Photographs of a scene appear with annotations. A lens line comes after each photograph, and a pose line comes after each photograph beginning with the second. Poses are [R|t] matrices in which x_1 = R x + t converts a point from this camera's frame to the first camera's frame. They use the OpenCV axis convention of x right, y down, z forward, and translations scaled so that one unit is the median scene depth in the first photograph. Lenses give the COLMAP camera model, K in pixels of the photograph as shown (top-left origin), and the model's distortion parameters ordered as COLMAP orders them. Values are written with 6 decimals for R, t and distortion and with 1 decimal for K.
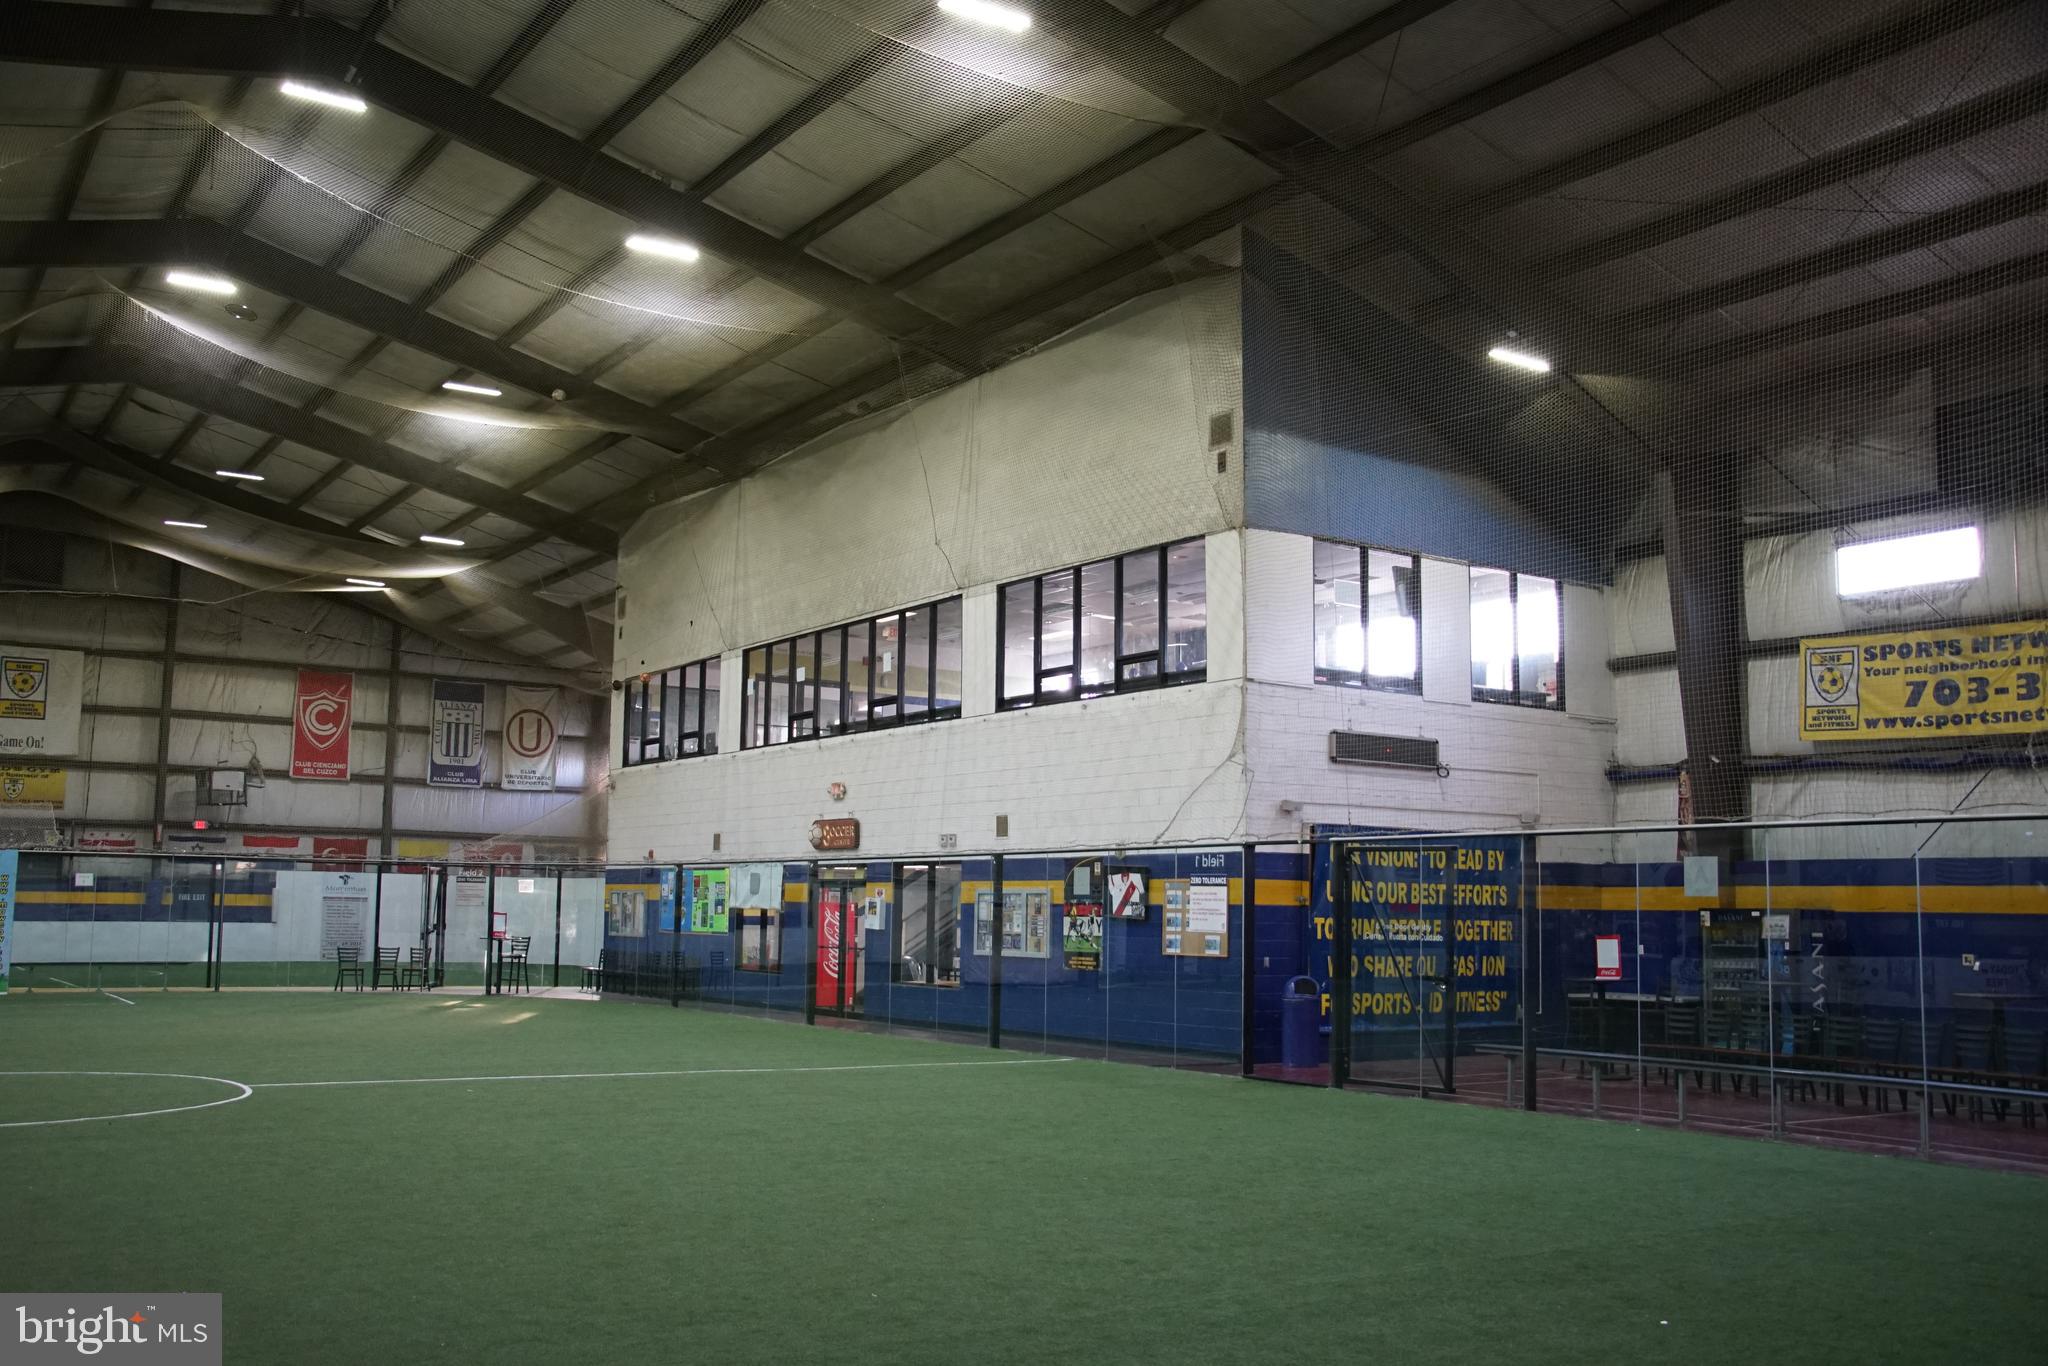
lens RADIAL K [[1897.7, 0, 1001.8], [0, 1897.7, 675.3], [0, 0, 1]] dist [-0.040743, 0.000000]
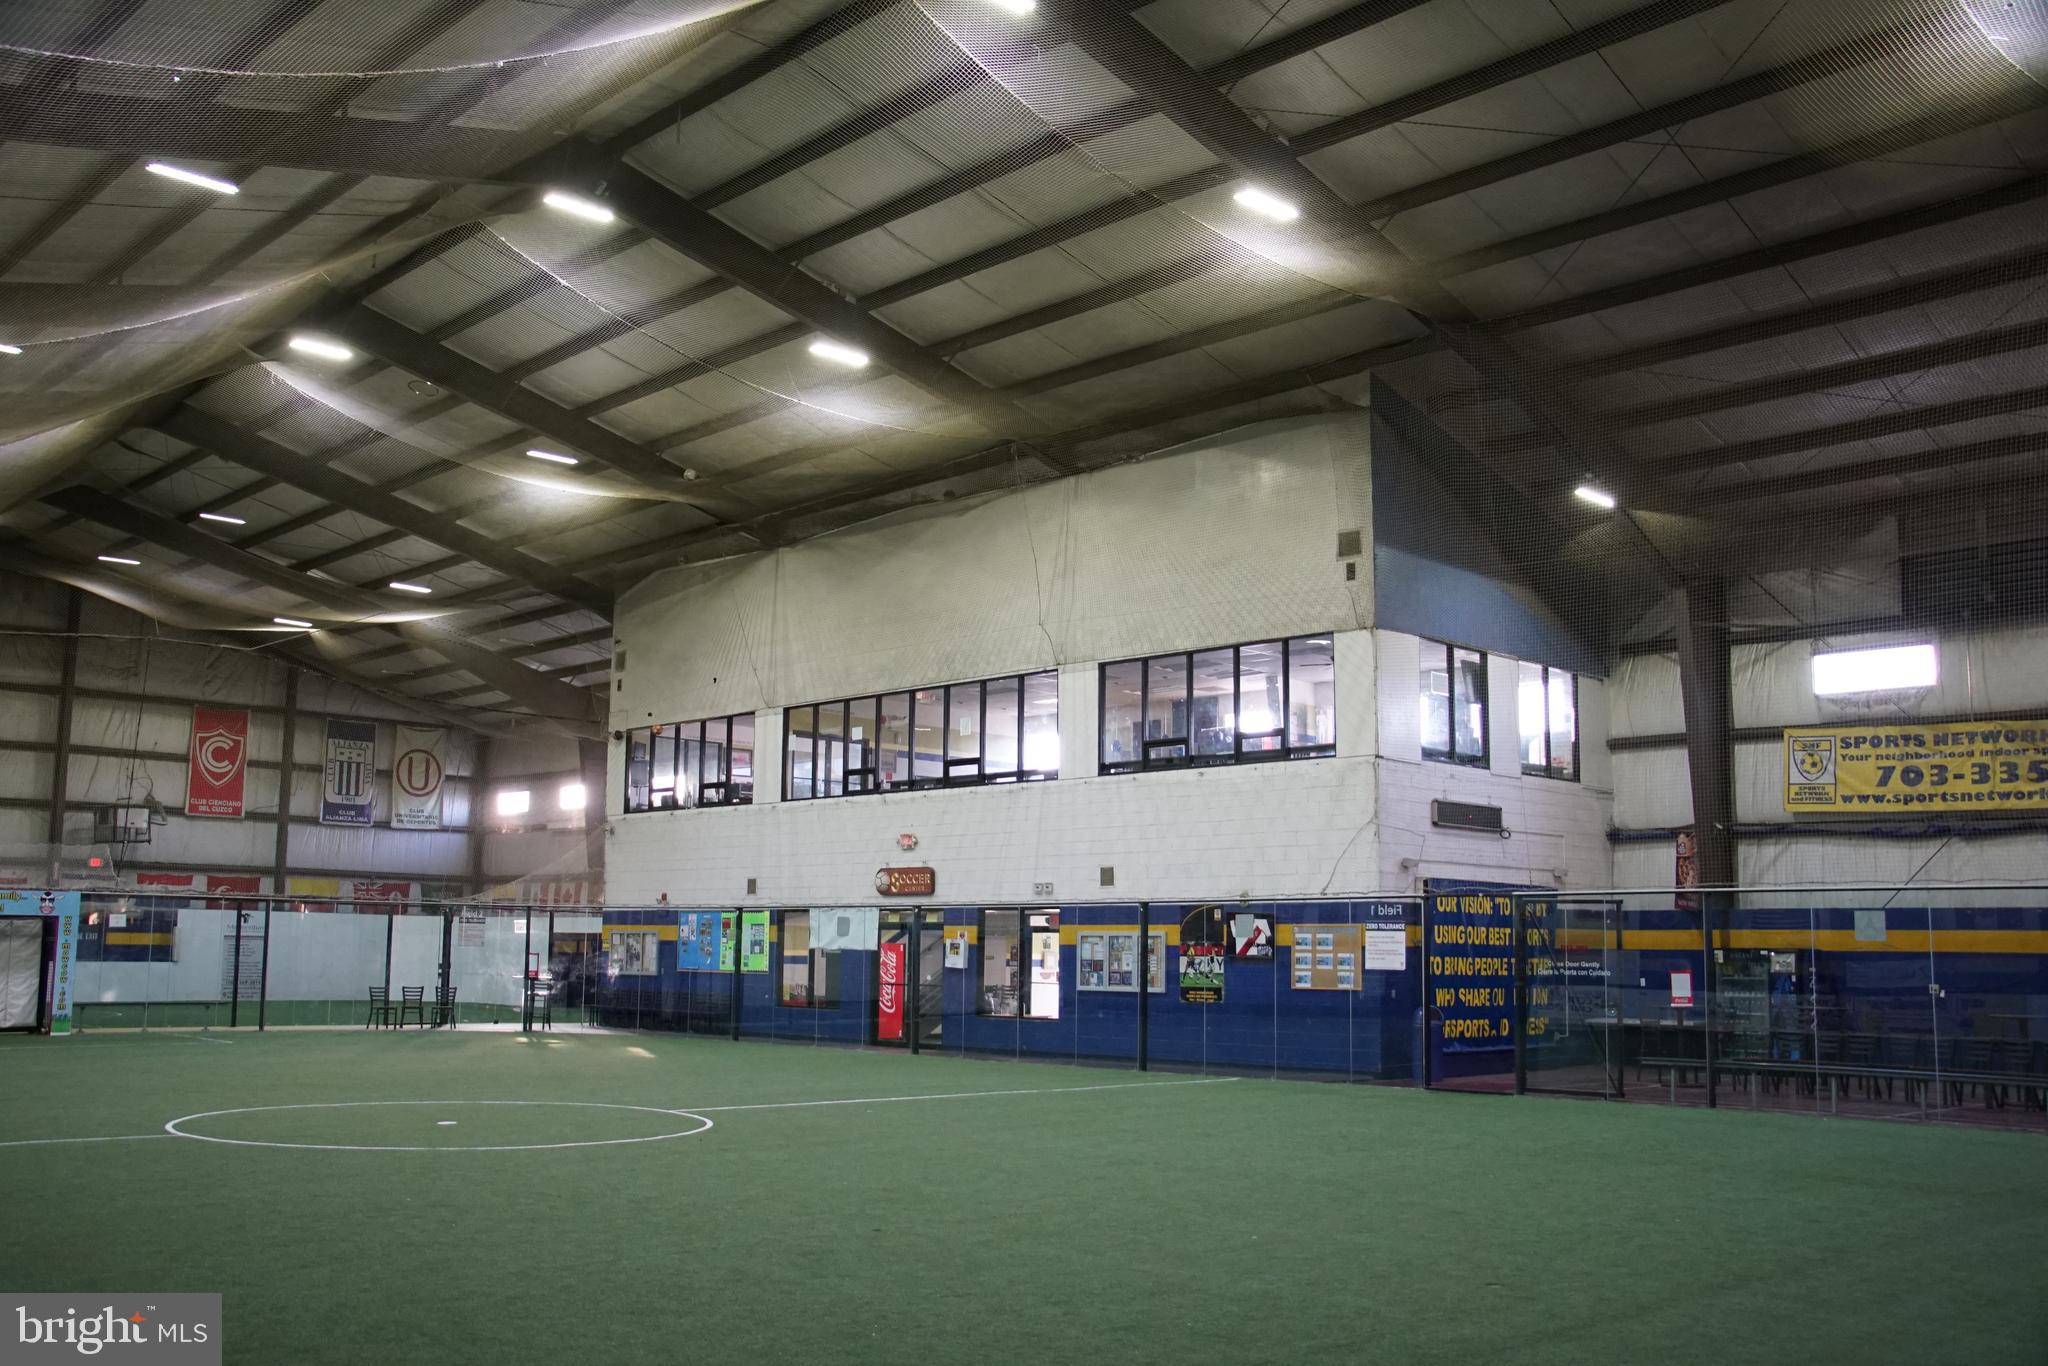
lens RADIAL K [[1897.7, 0, 1020.9], [0, 1897.7, 697.3], [0, 0, 1]] dist [-0.040743, 0.000000]
pose [[0.982071, 0.022048, 0.187219, -0.274663], [-0.020873, 0.999748, -0.008245, -0.017873], [-0.187353, 0.004189, 0.982284, -0.109102]]
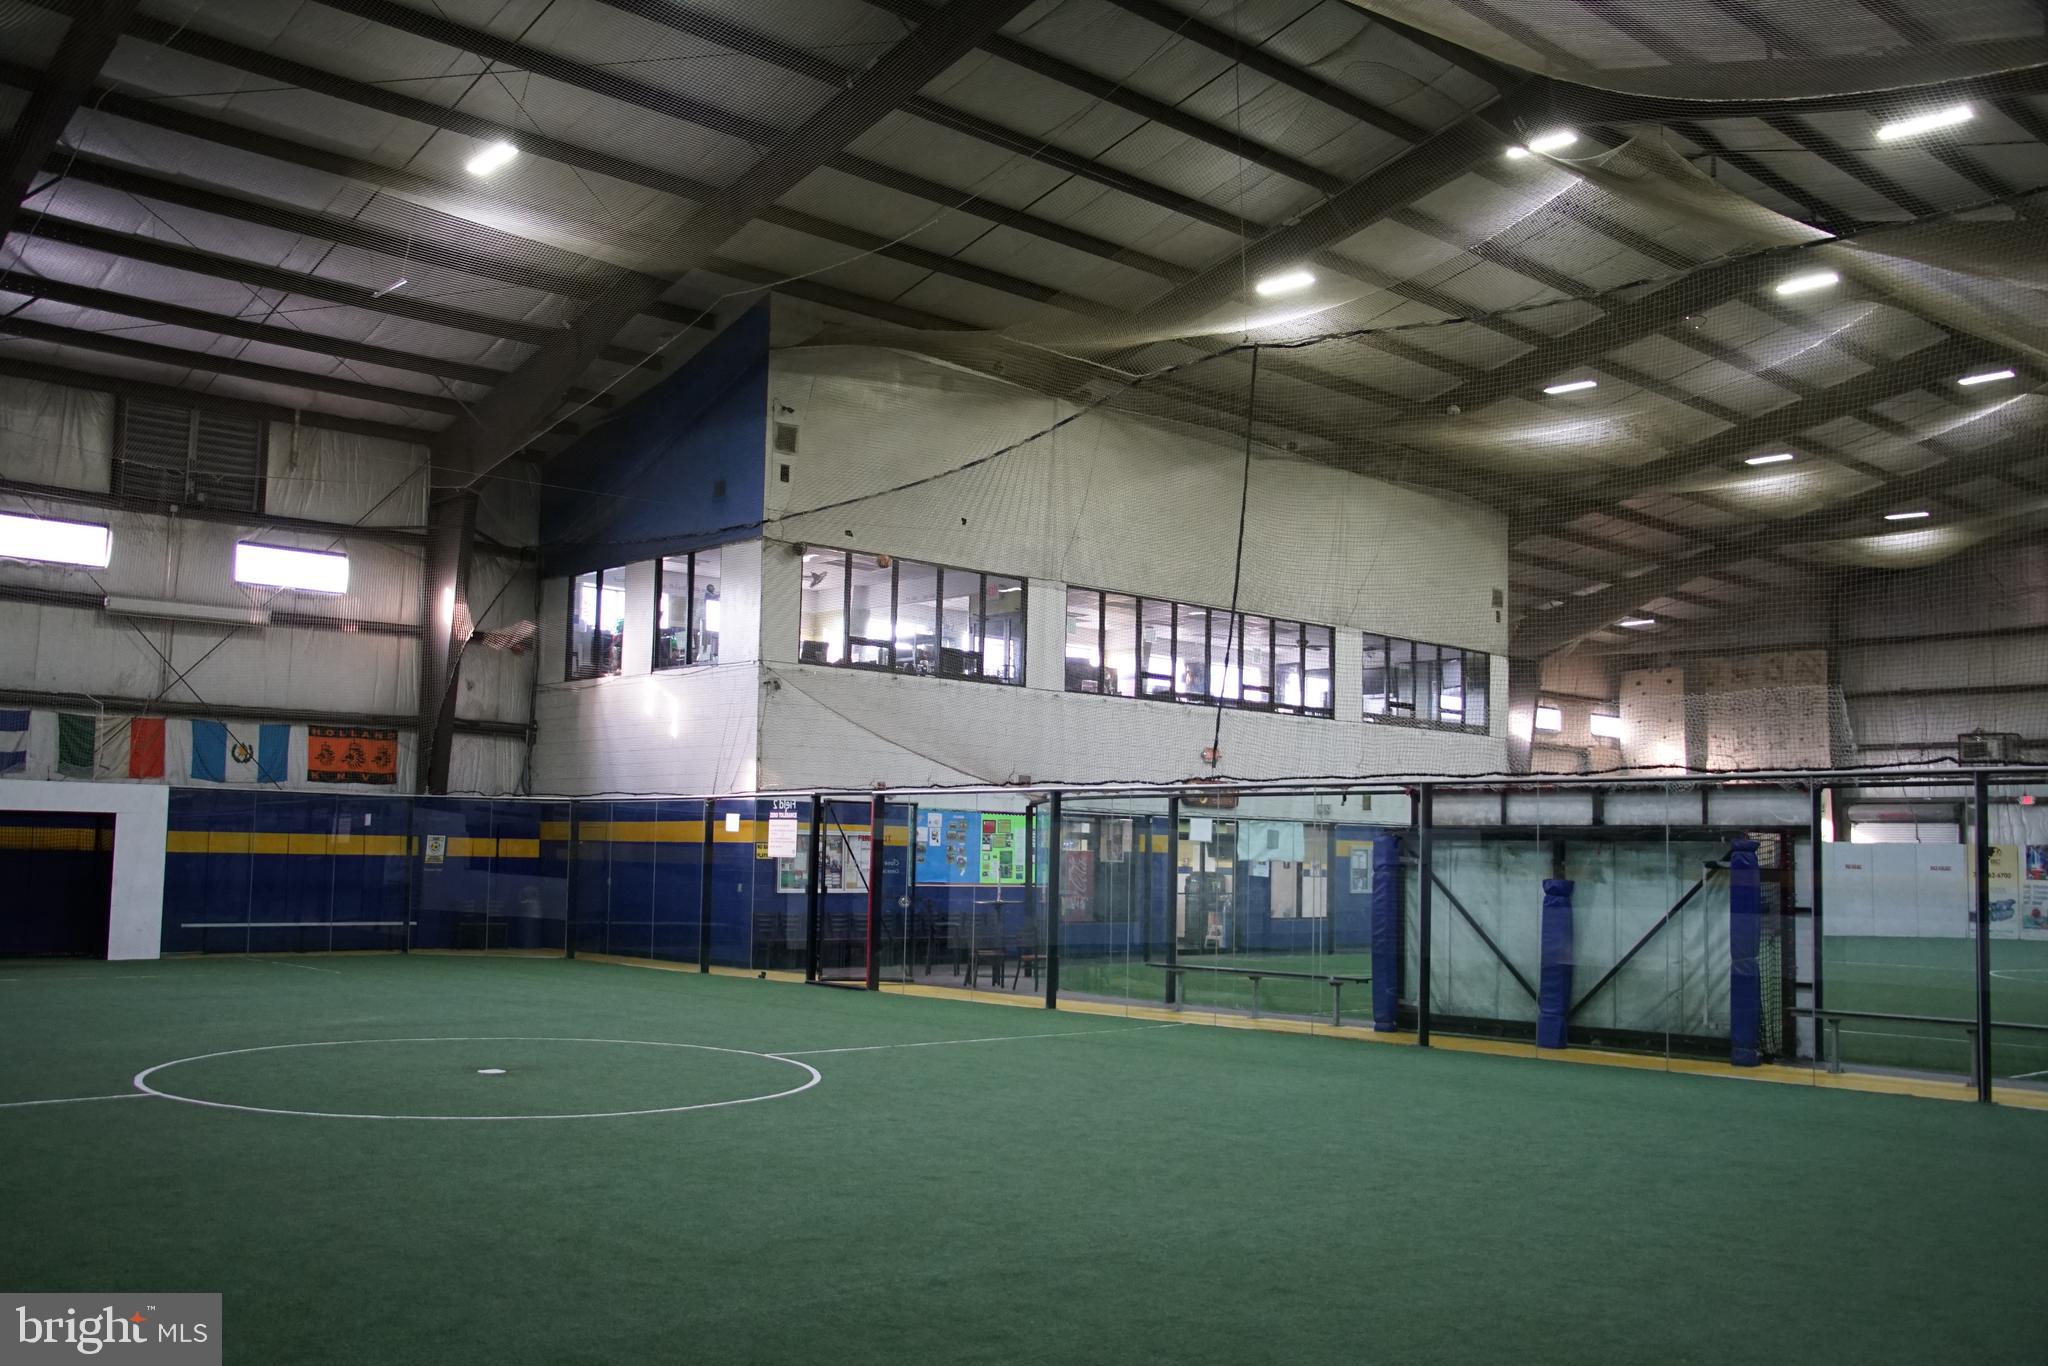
lens RADIAL K [[1897.7, 0, 985.5], [0, 1897.7, 683.2], [0, 0, 1]] dist [-0.040743, 0.000000]
pose [[-0.175956, 0.076498, 0.981421, -1.405884], [-0.141458, 0.984664, -0.102112, 0.182967], [-0.974181, -0.156797, -0.162436, 1.582089]]
